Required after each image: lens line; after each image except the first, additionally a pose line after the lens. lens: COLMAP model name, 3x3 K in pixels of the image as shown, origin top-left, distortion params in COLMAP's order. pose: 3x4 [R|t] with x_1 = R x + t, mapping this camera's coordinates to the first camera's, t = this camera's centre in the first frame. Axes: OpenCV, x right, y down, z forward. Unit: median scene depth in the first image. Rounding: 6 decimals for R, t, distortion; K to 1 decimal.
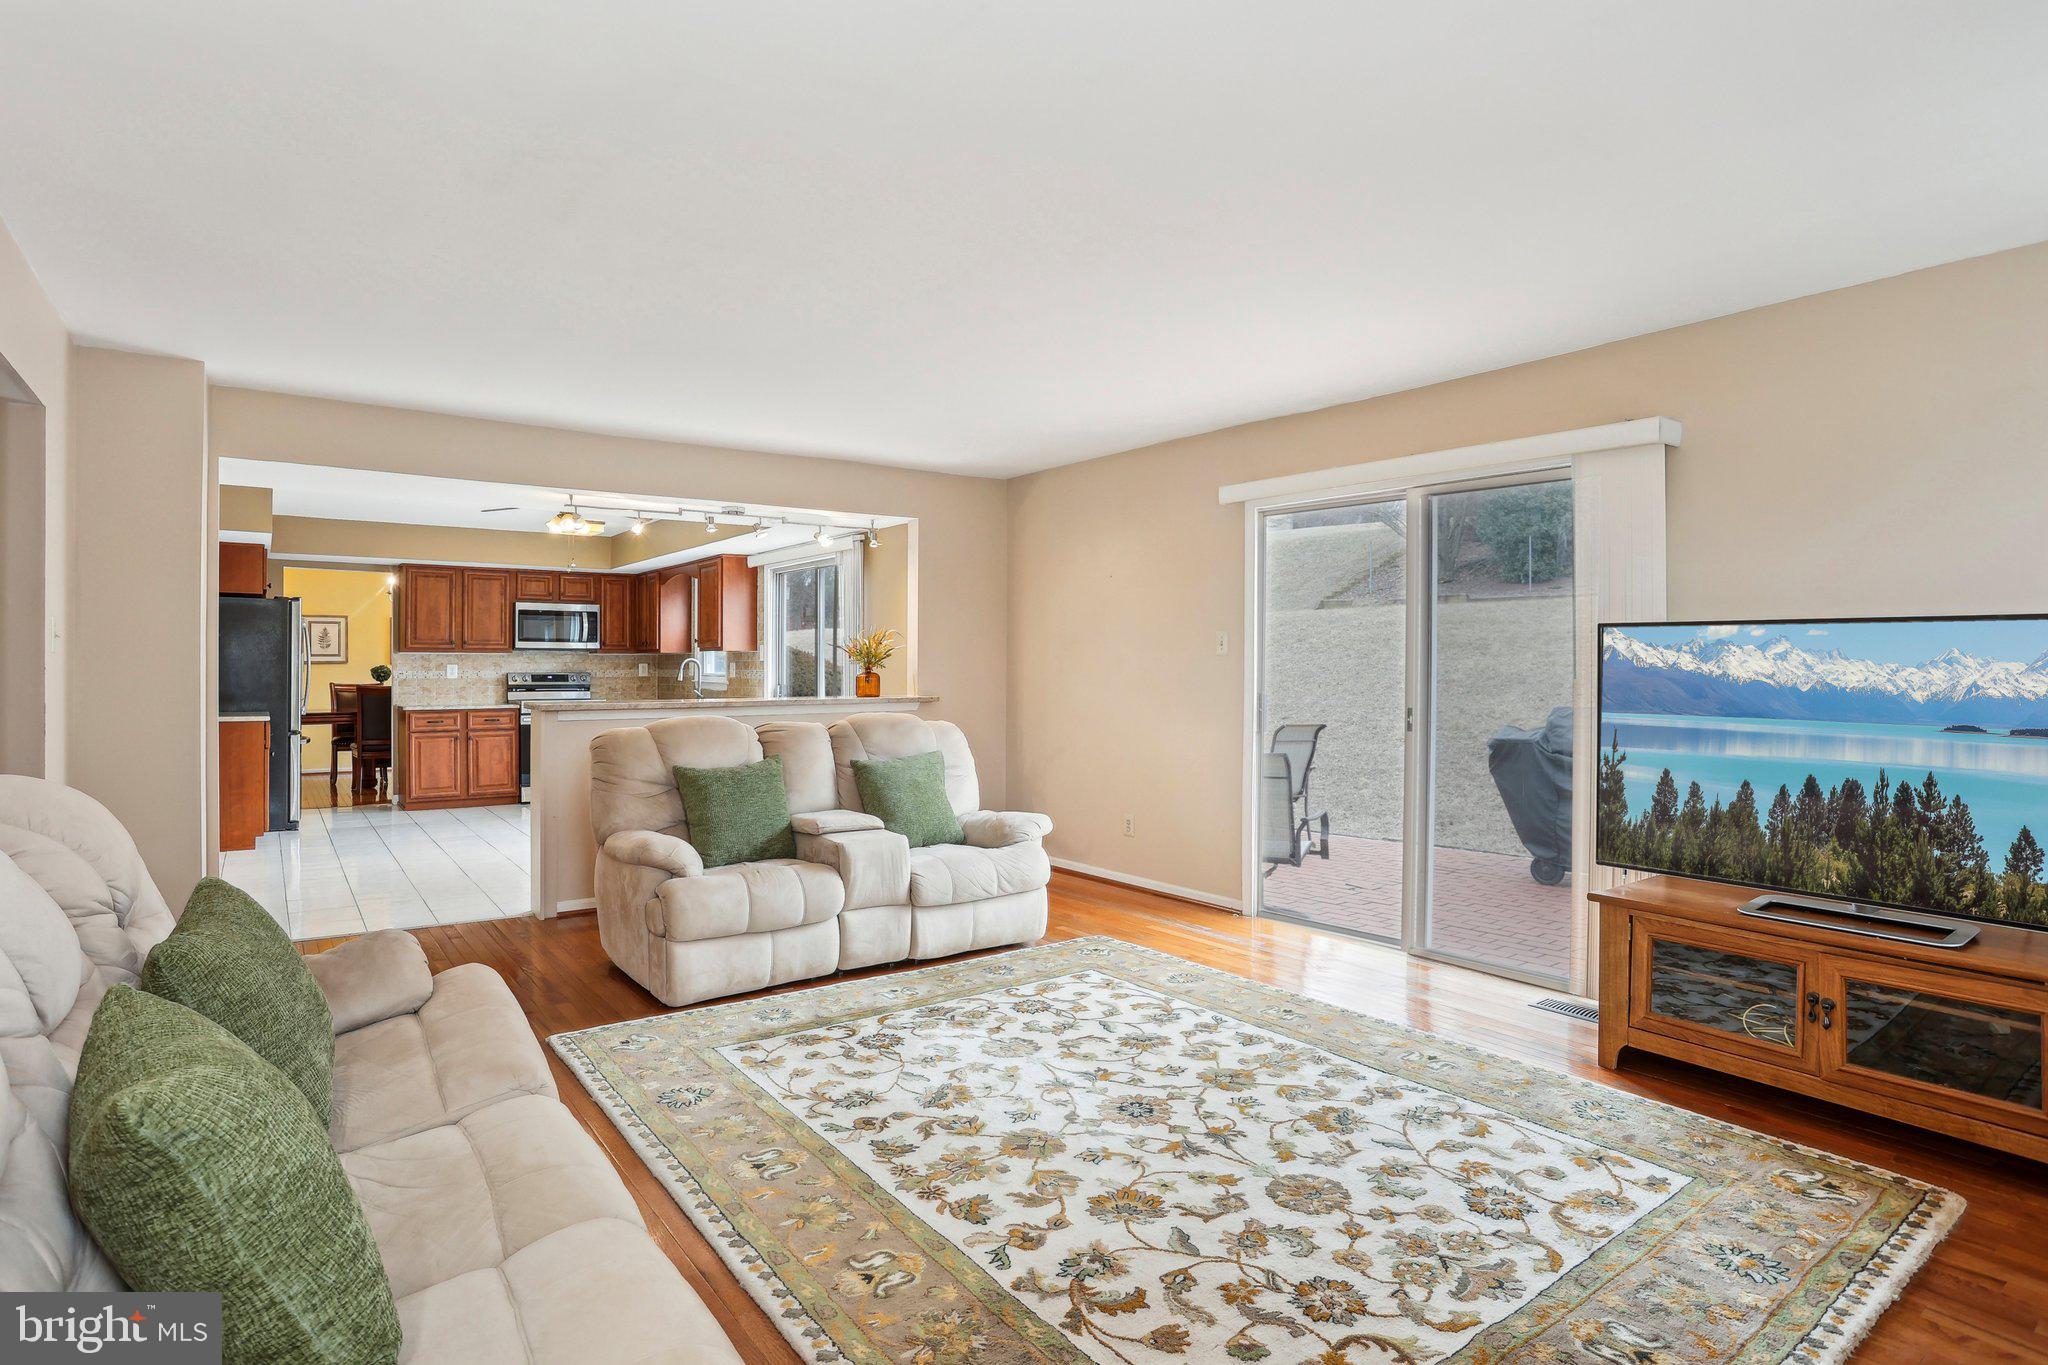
lens RADIAL K [[1028.8, 0, 966.4], [0, 1028.8, 687.3], [0, 0, 1]] dist [-0.060161, 0.004391]
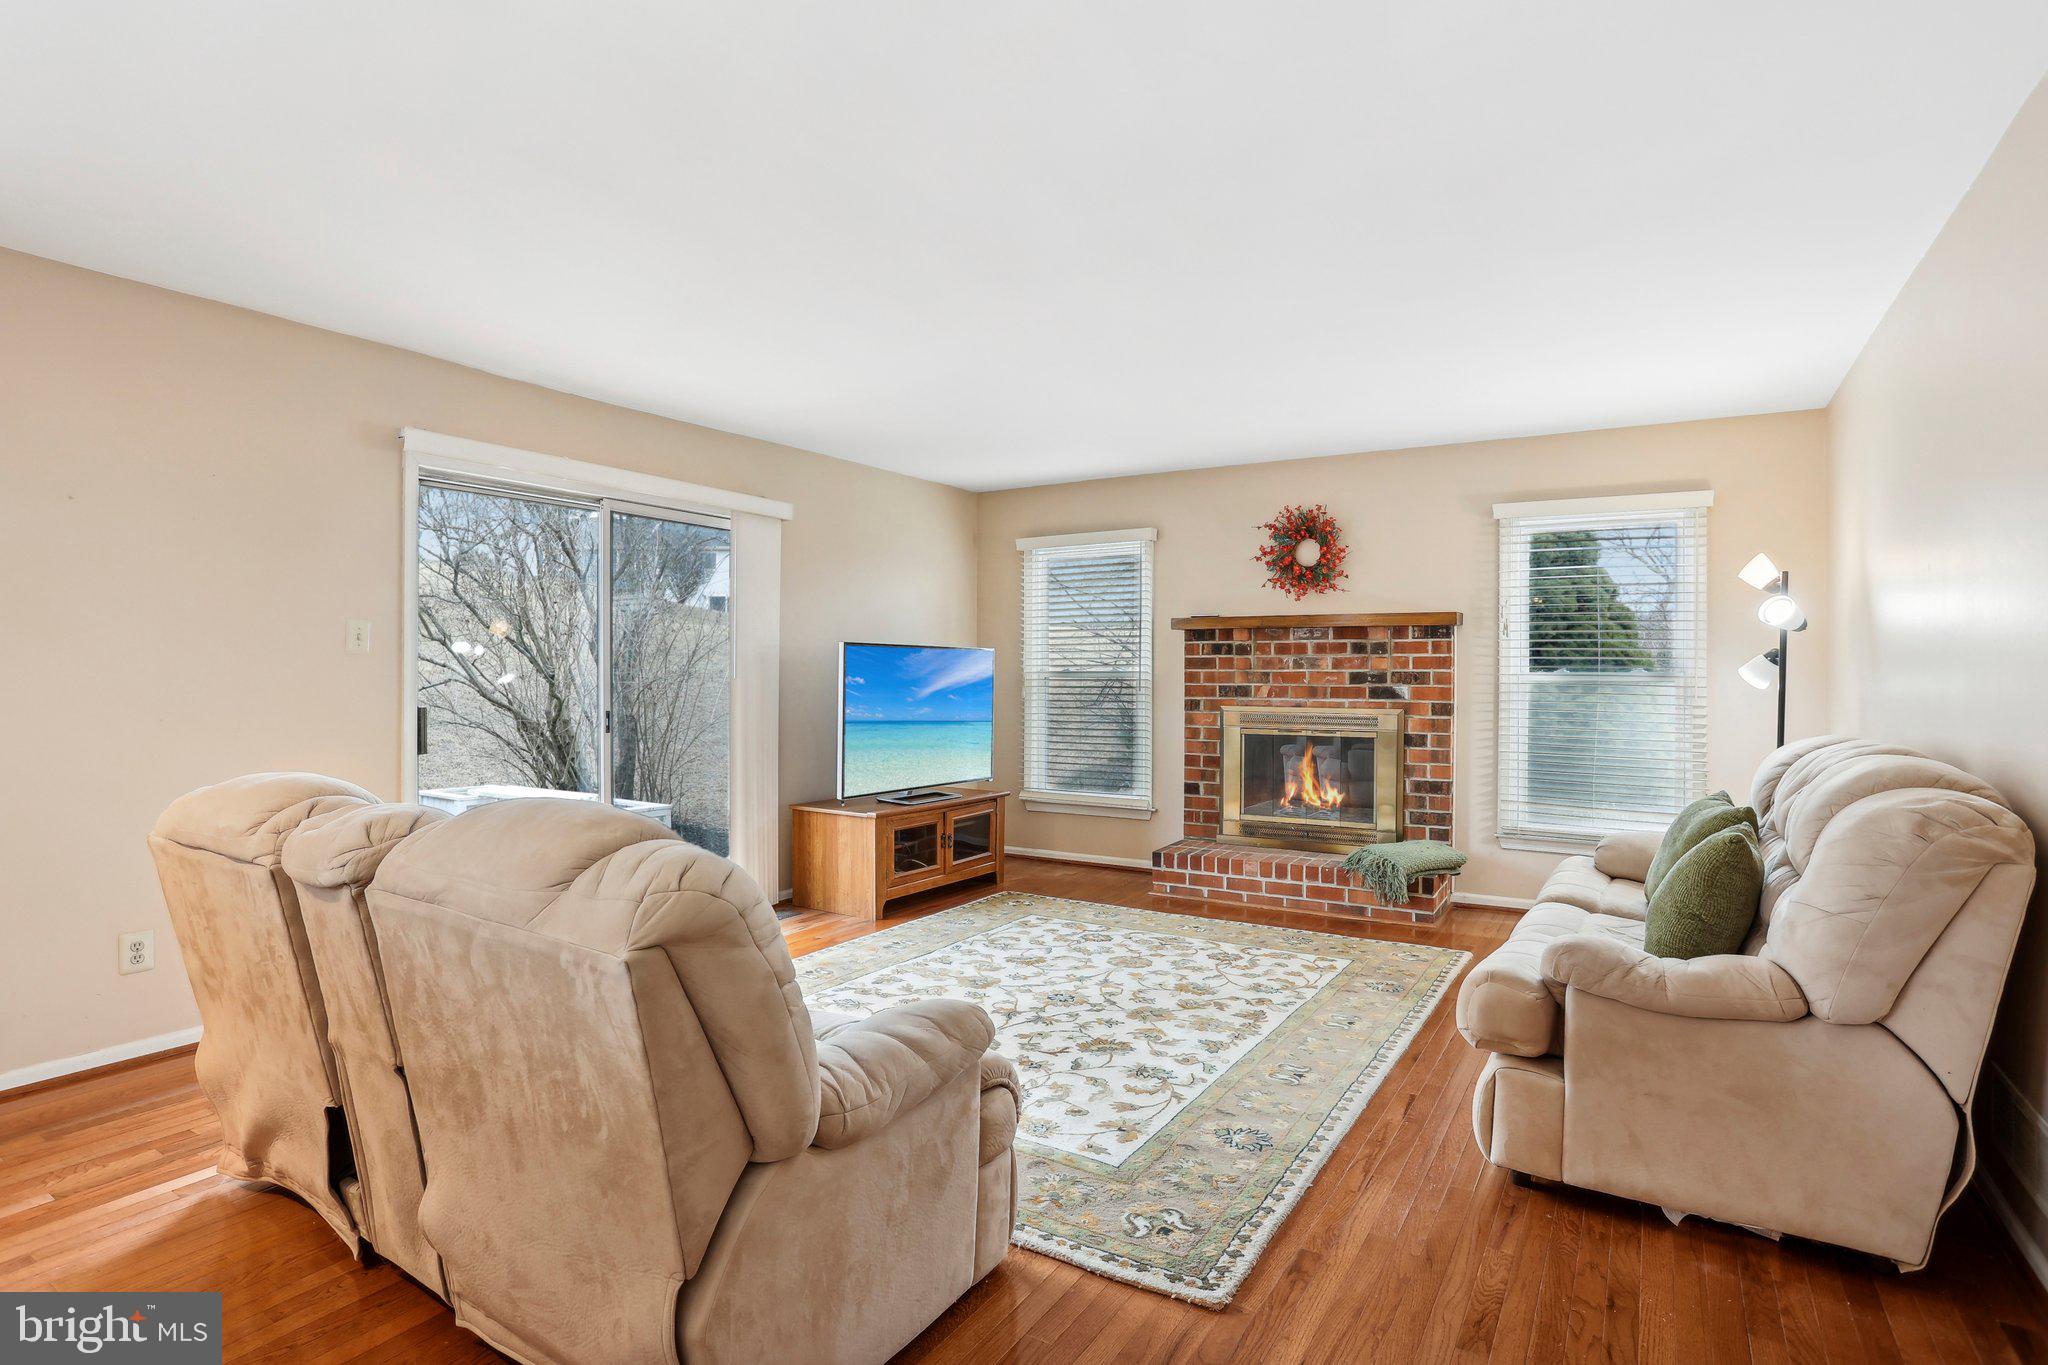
lens RADIAL K [[1028.8, 0, 1018.1], [0, 1028.8, 676.2], [0, 0, 1]] dist [-0.060161, 0.004391]
pose [[-0.379945, -0.006286, 0.924988, -0.959566], [0.014383, 0.999816, 0.012702, -0.028361], [-0.924897, 0.018130, -0.379785, 1.400730]]
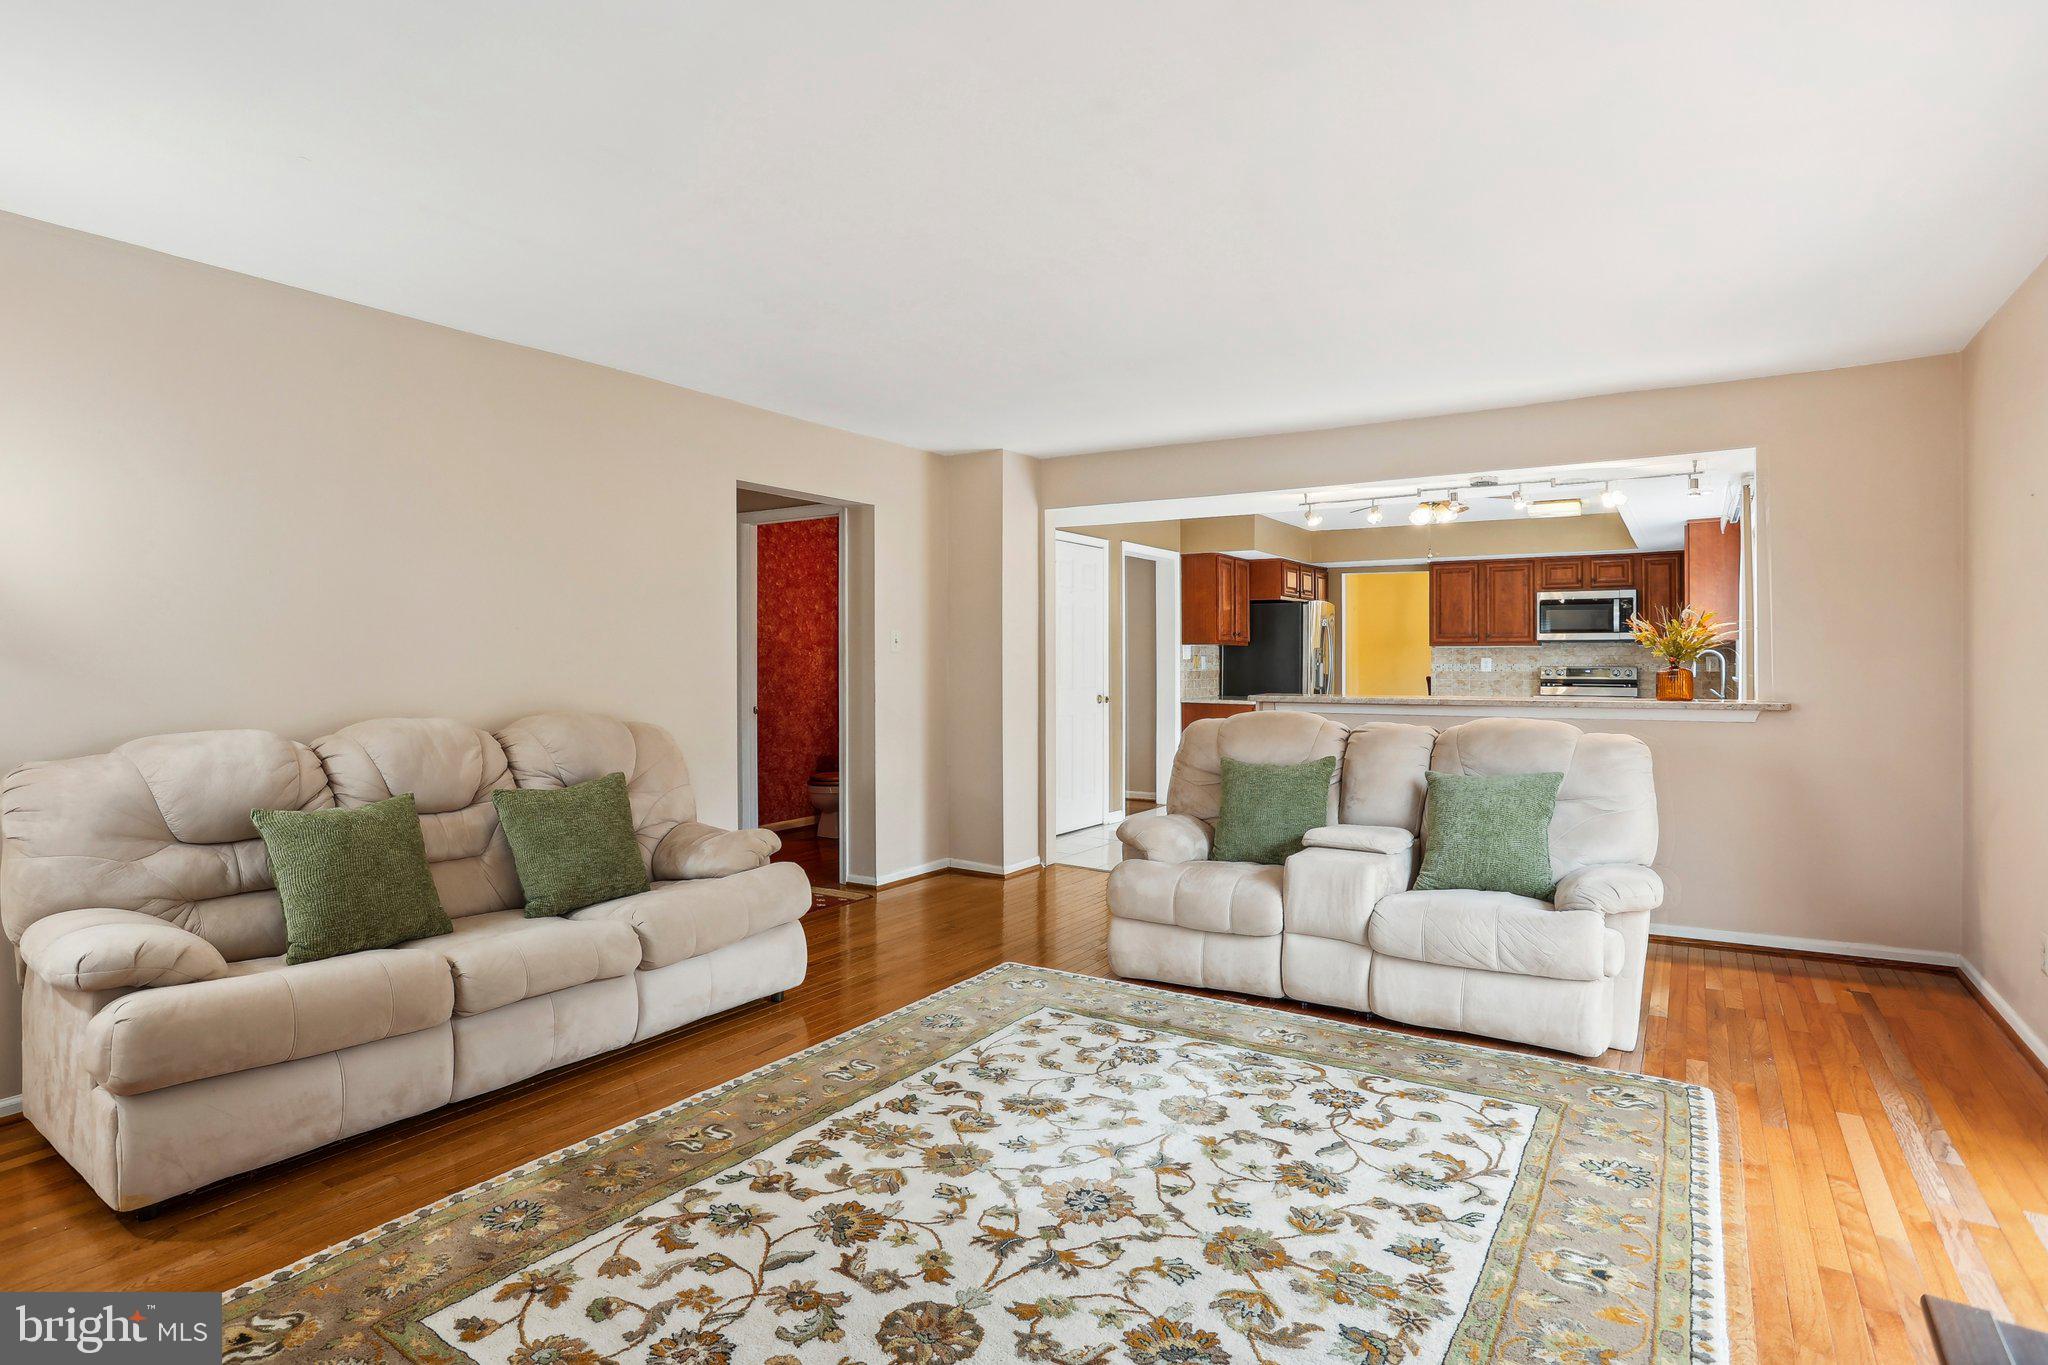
lens RADIAL K [[1054.7, 0, 1036.1], [0, 1054.7, 669.8], [0, 0, 1]] dist [-0.054585, 0.001583]
pose [[0.382061, 0.004436, -0.924127, 0.826646], [-0.014309, 0.999897, -0.001116, -0.009483], [0.924026, 0.013650, 0.382085, 0.569888]]
